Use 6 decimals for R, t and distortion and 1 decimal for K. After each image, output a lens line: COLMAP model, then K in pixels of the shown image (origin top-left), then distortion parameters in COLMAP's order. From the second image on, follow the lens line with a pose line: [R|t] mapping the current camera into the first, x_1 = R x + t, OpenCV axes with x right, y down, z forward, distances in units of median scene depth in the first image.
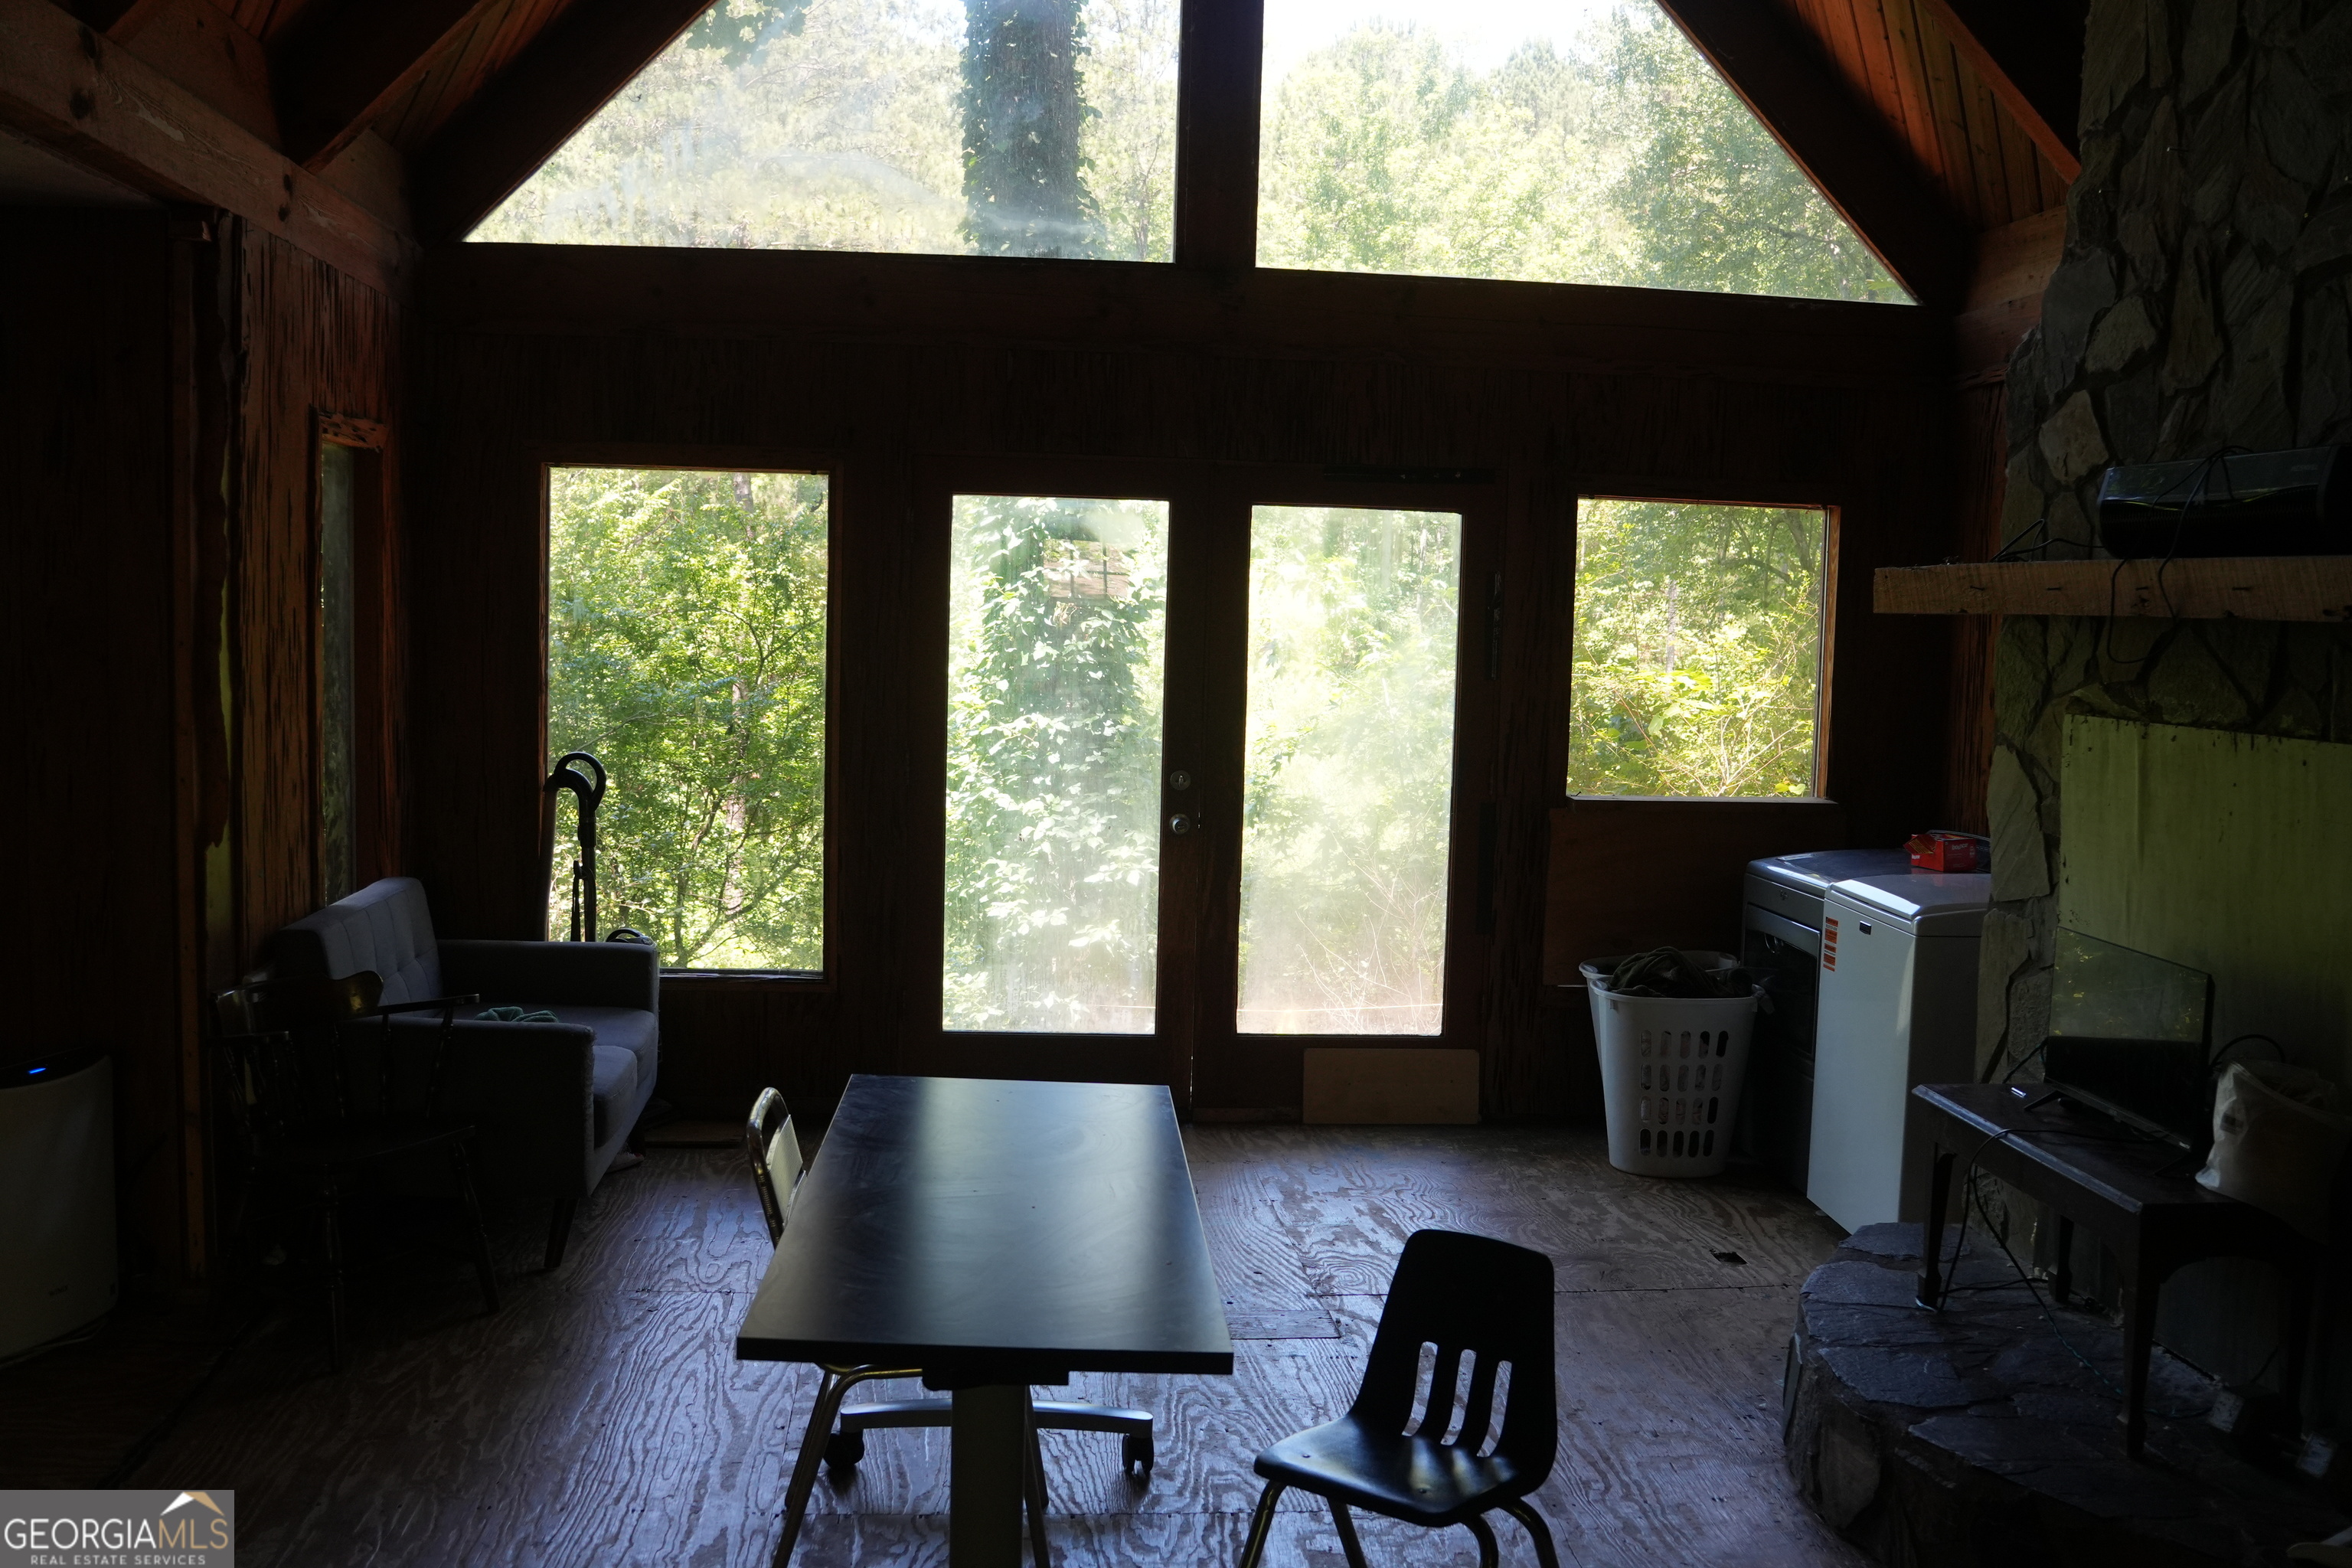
lens RADIAL K [[2202.8, 0, 1164.7], [0, 2202.8, 742.8], [0, 0, 1]] dist [-0.070421, 0.000000]
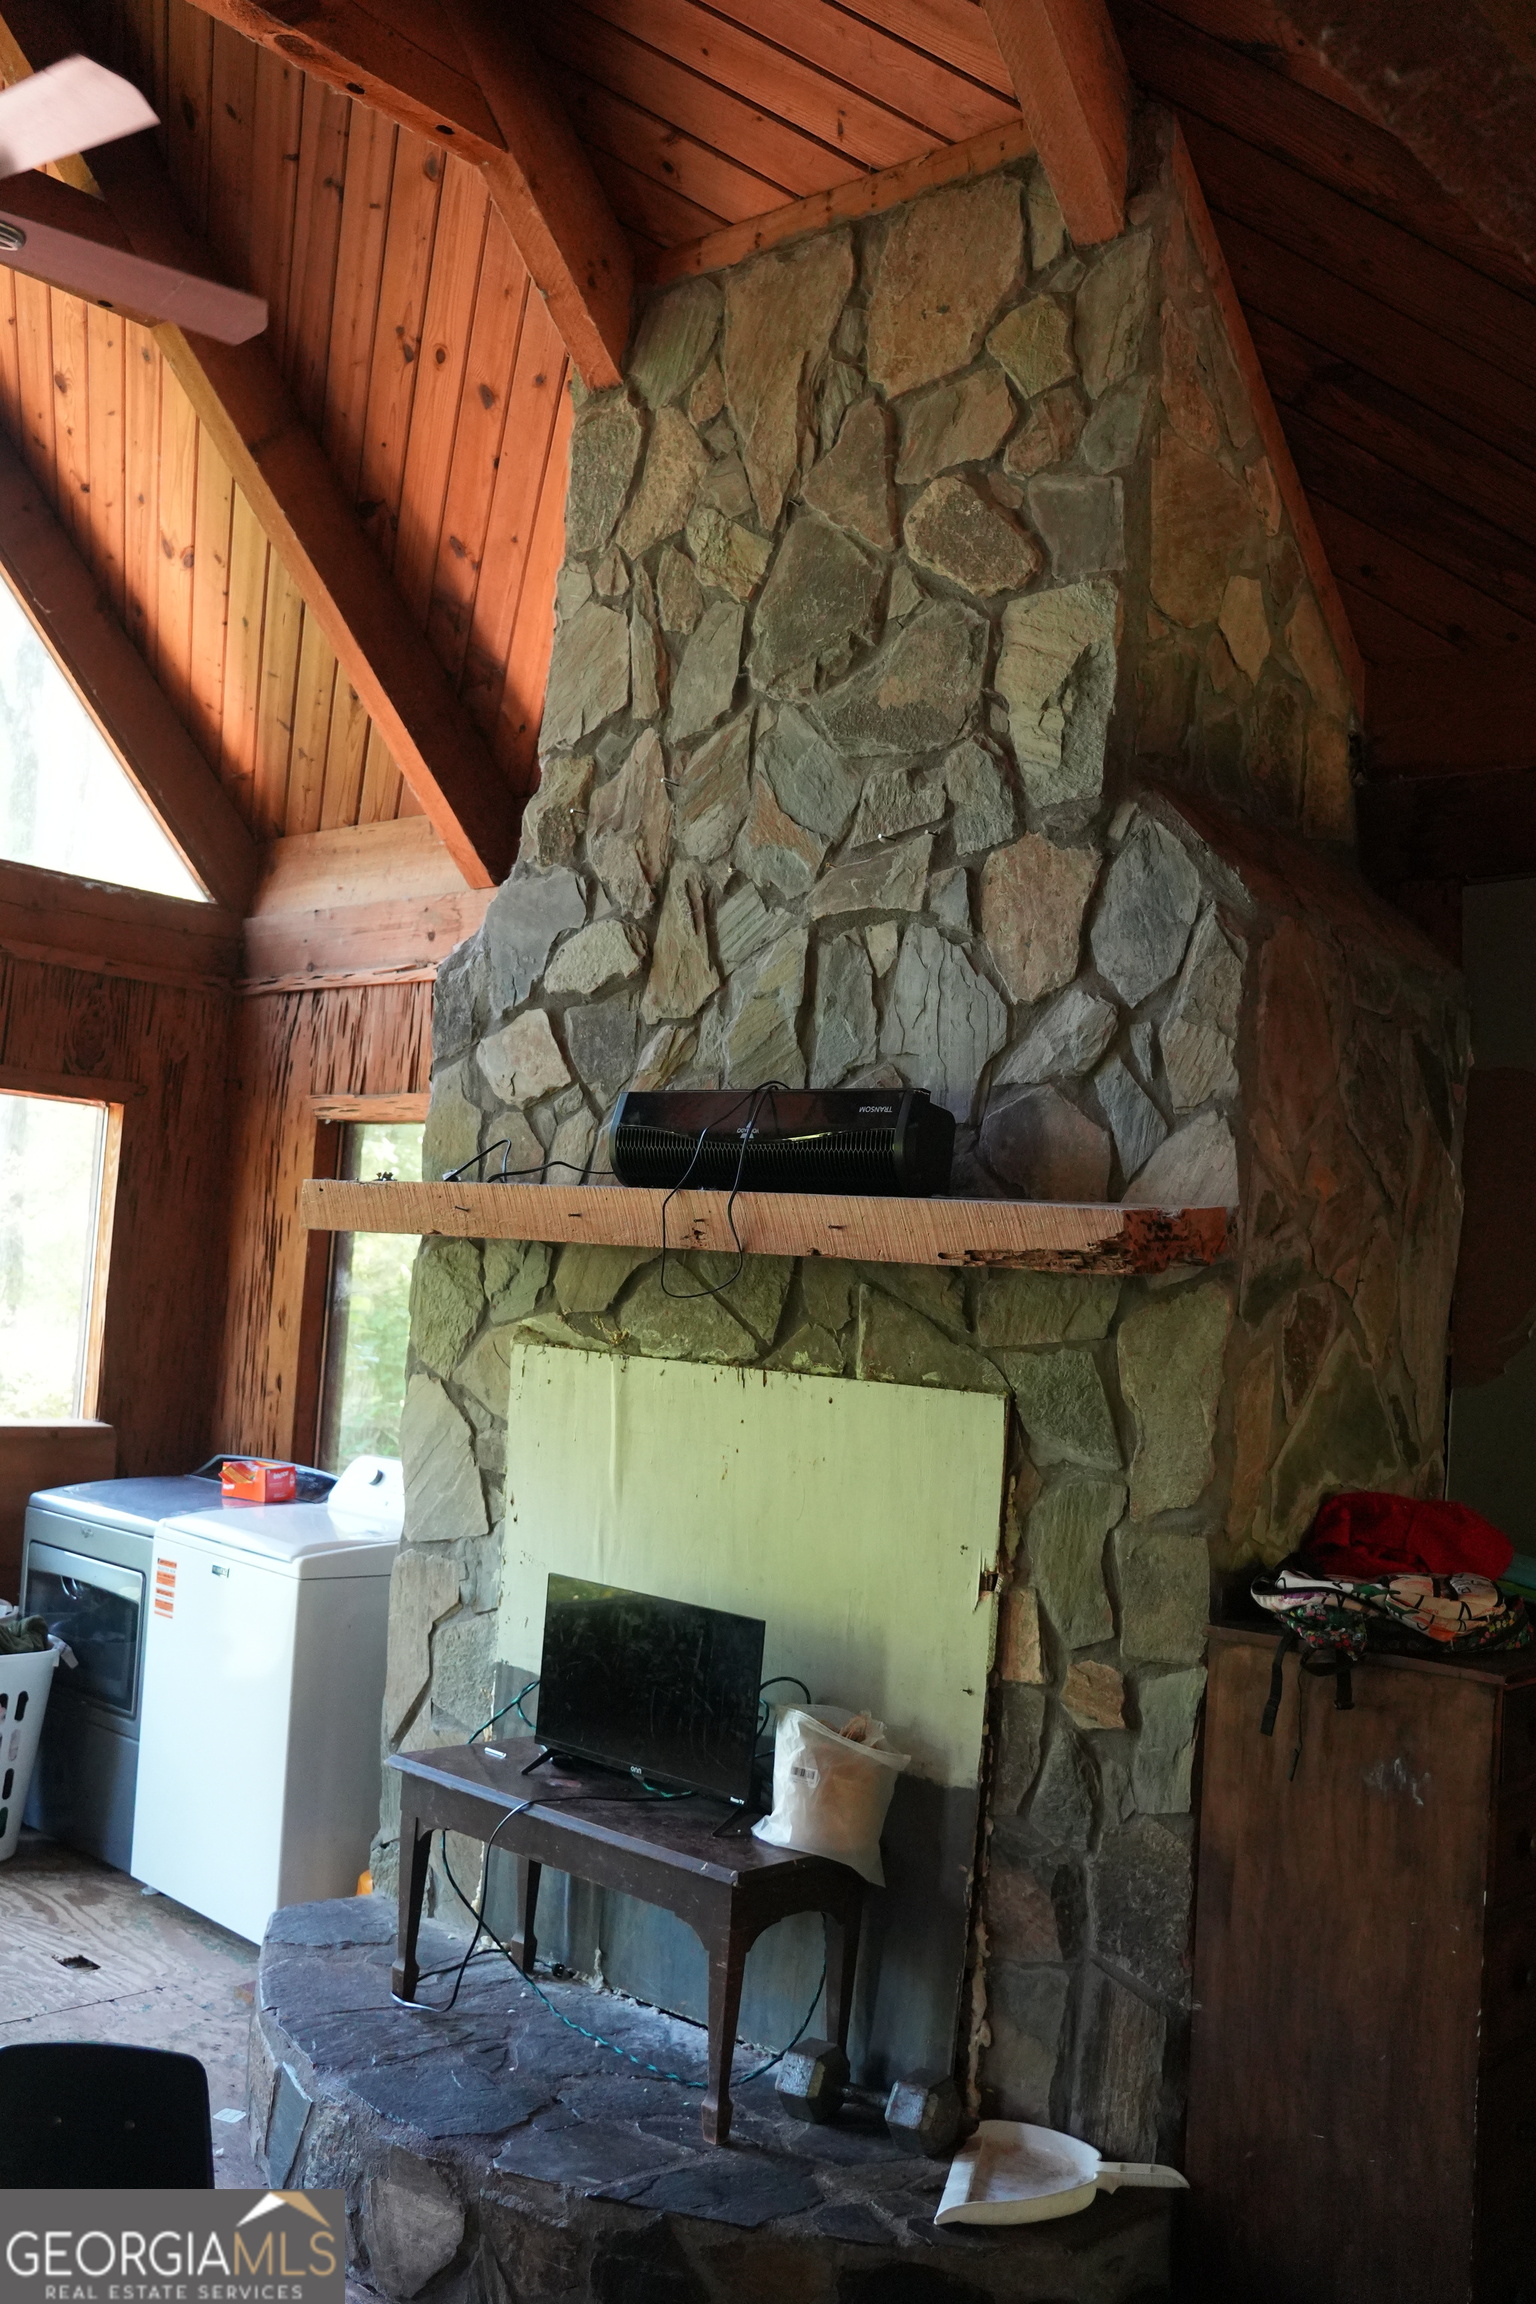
lens RADIAL K [[2157.8, 0, 769.0], [0, 2157.8, 1165.9], [0, 0, 1]] dist [-0.070421, 0.000000]
pose [[0.747842, 0.064299, 0.660756, -0.139703], [-0.009883, 0.996267, -0.085762, -0.011138], [-0.663804, 0.057606, 0.745685, 0.222108]]
